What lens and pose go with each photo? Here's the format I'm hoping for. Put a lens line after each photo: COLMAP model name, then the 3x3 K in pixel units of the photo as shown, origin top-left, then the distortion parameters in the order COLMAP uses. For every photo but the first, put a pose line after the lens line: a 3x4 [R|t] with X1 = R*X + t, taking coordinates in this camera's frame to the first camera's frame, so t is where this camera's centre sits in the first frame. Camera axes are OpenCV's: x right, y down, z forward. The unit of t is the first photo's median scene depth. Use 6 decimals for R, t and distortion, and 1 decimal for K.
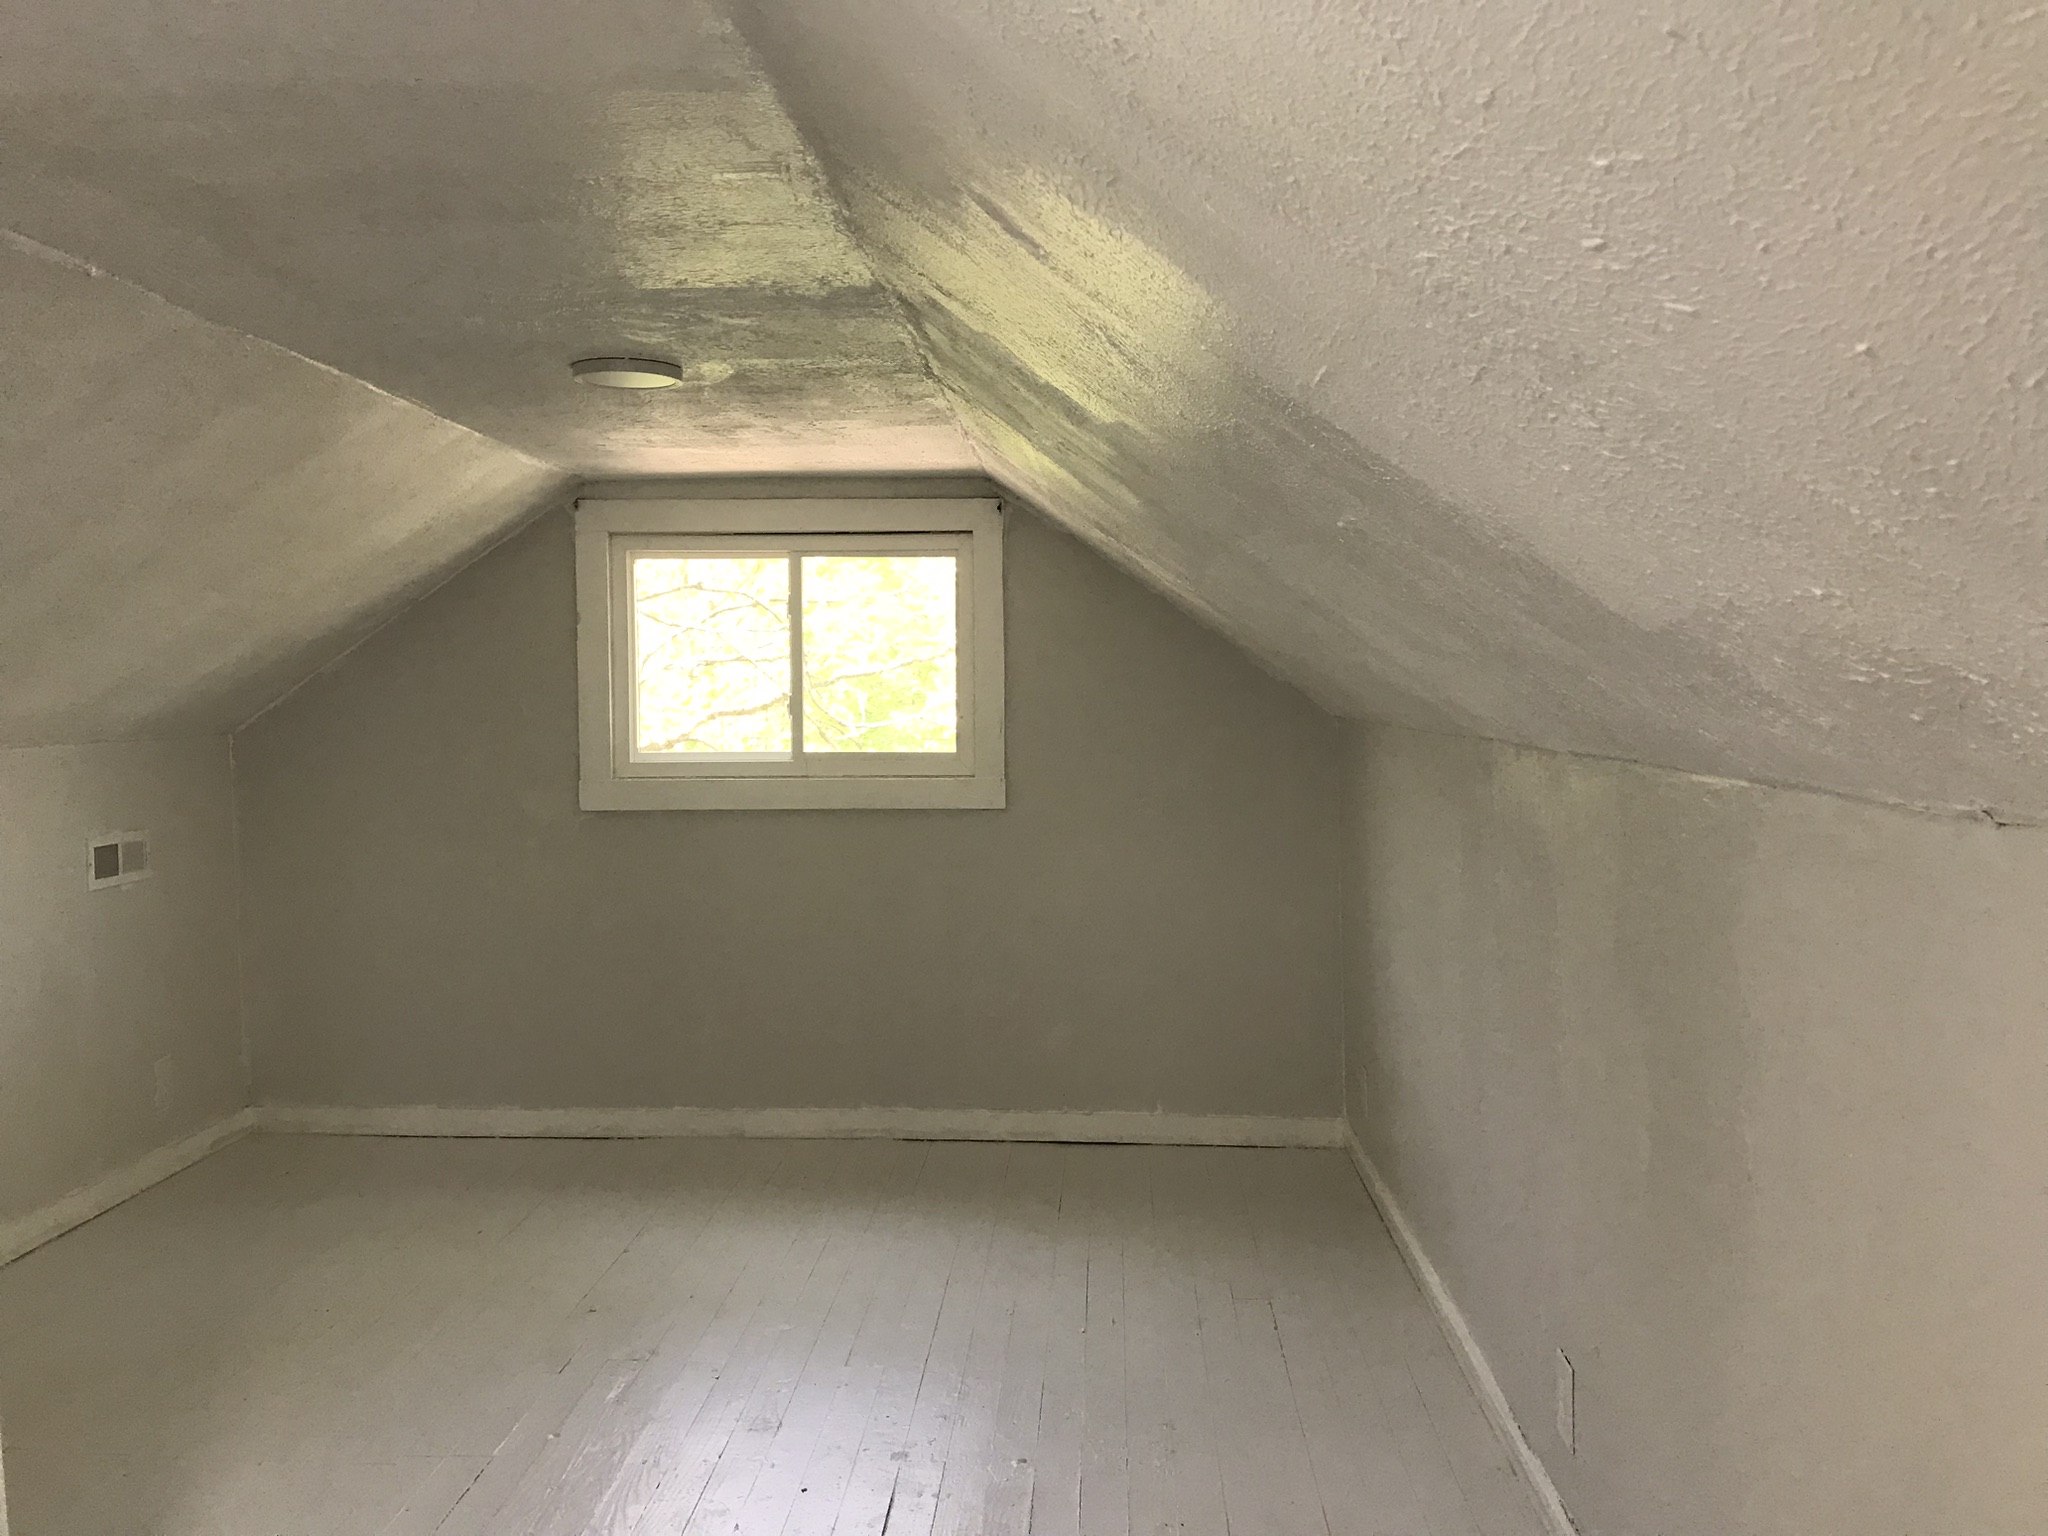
lens RADIAL K [[1674.3, 0, 1024.0], [0, 1674.3, 768.0], [0, 0, 1]] dist [0.005285, -0.002285]
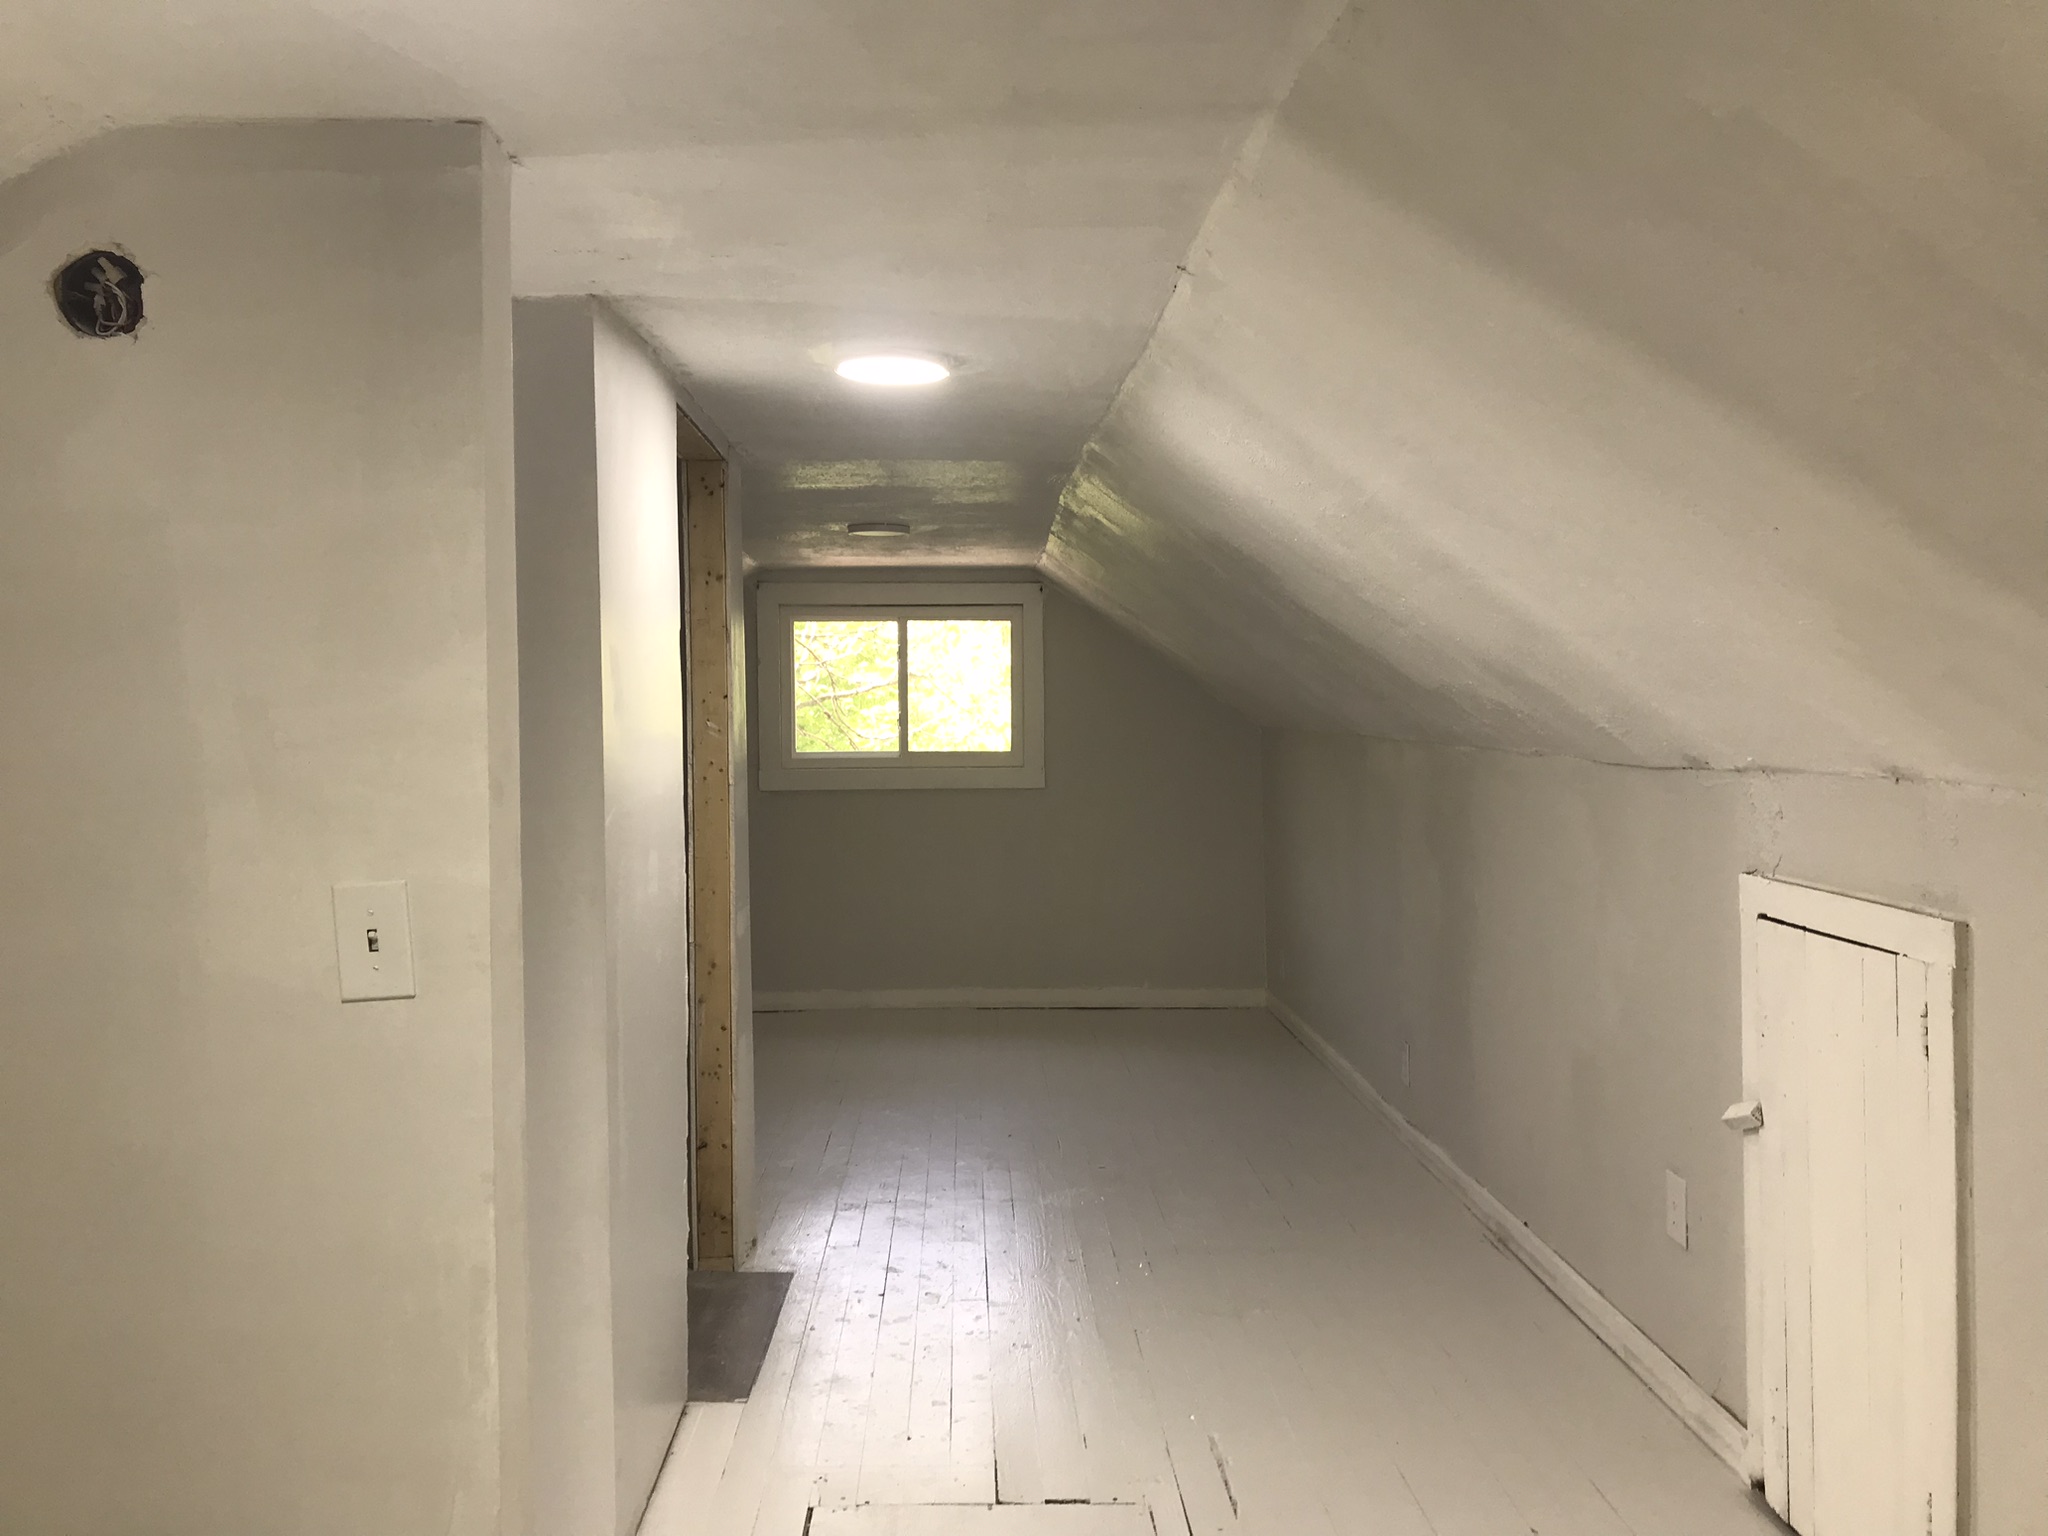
lens RADIAL K [[1674.3, 0, 1024.0], [0, 1674.3, 768.0], [0, 0, 1]] dist [0.005285, -0.002285]
pose [[0.996487, -0.005748, 0.083553, -0.156117], [0.006495, 0.999941, -0.008664, 0.019572], [-0.083498, 0.009176, 0.996466, -0.507182]]
